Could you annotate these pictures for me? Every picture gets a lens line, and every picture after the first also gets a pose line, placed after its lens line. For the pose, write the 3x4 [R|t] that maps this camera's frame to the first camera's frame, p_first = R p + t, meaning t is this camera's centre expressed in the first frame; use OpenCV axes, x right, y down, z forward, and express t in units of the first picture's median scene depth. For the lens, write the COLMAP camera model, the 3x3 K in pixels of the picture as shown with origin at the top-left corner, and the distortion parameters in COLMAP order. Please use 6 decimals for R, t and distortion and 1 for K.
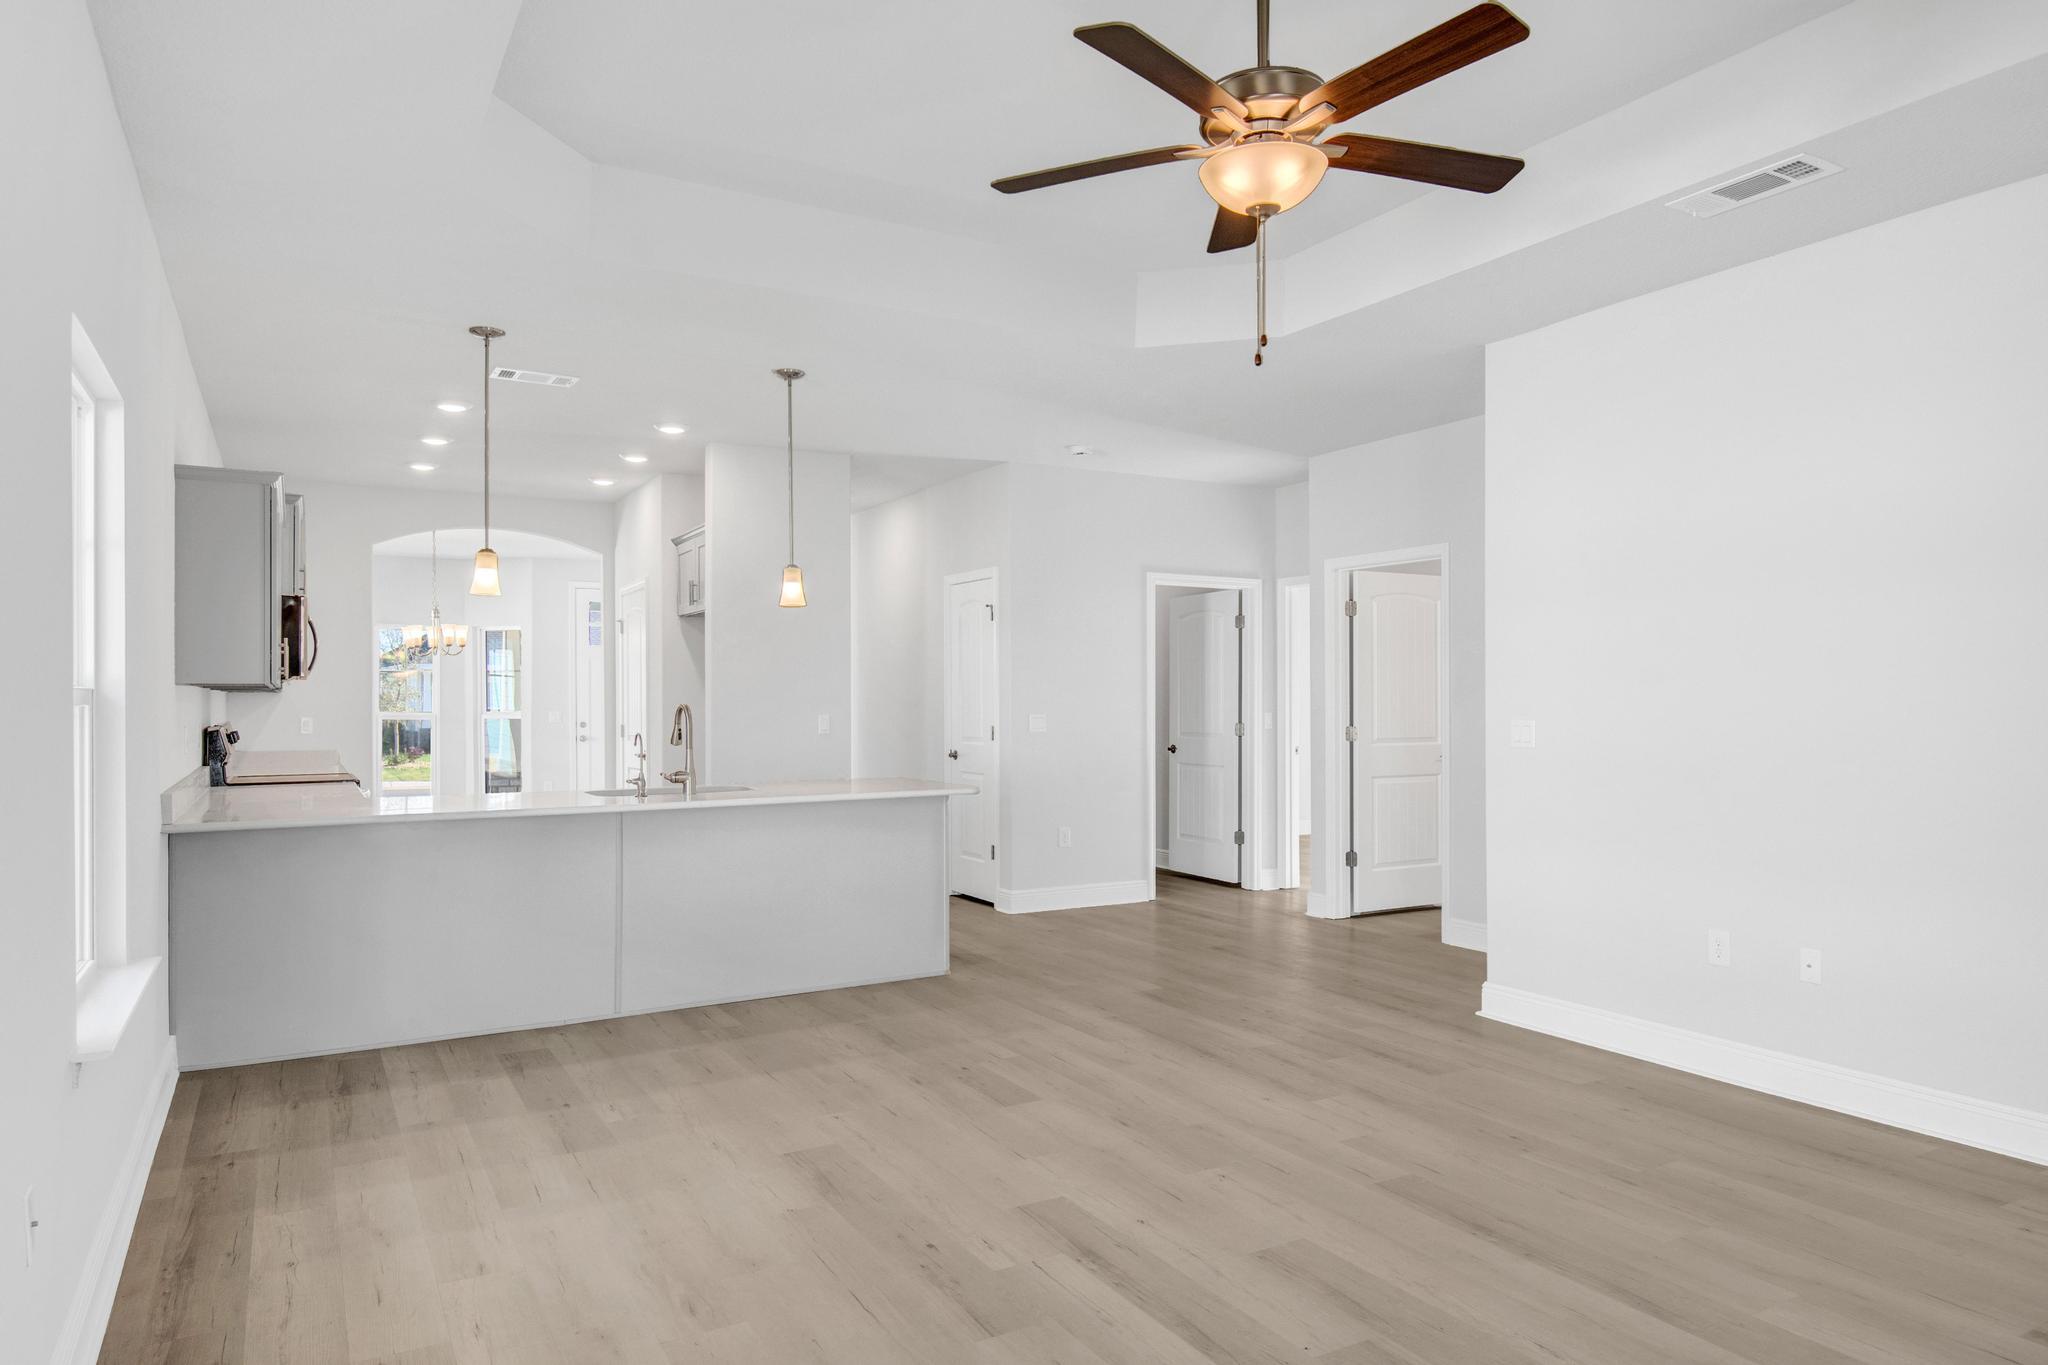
lens RADIAL K [[1284.8, 0, 1021.7], [0, 1284.8, 724.1], [0, 0, 1]] dist [0.000128, -0.000039]
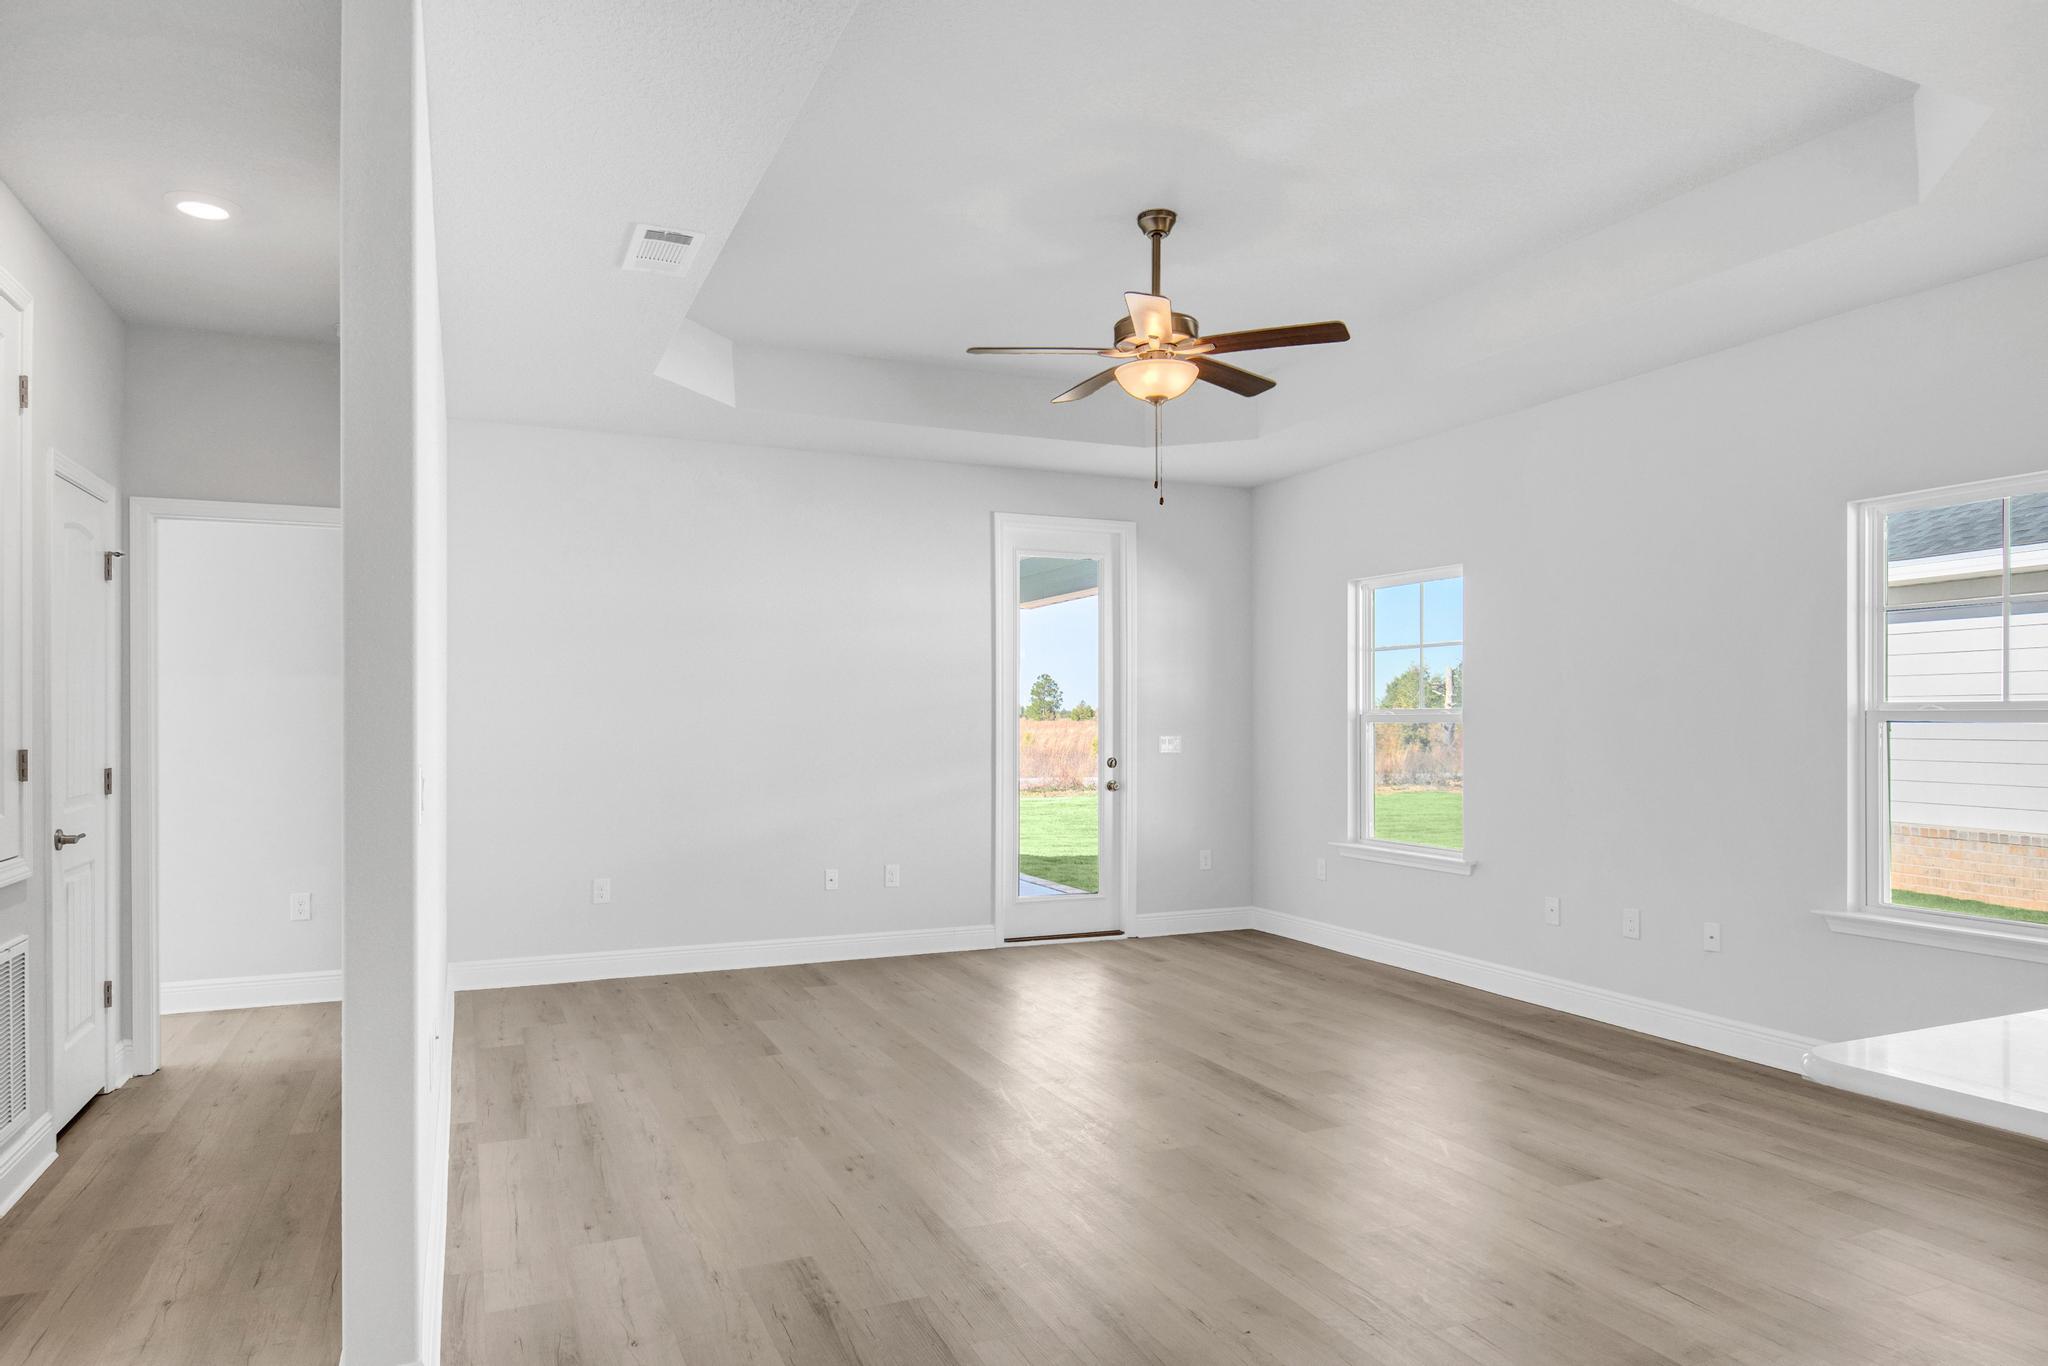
lens RADIAL K [[1284.8, 0, 1021.7], [0, 1284.8, 724.6], [0, 0, 1]] dist [0.000128, -0.000039]
pose [[-0.995403, 0.005389, 0.095627, 0.034651], [0.007208, 0.999799, 0.018686, -0.007525], [-0.095507, 0.019289, -0.995242, 0.431402]]
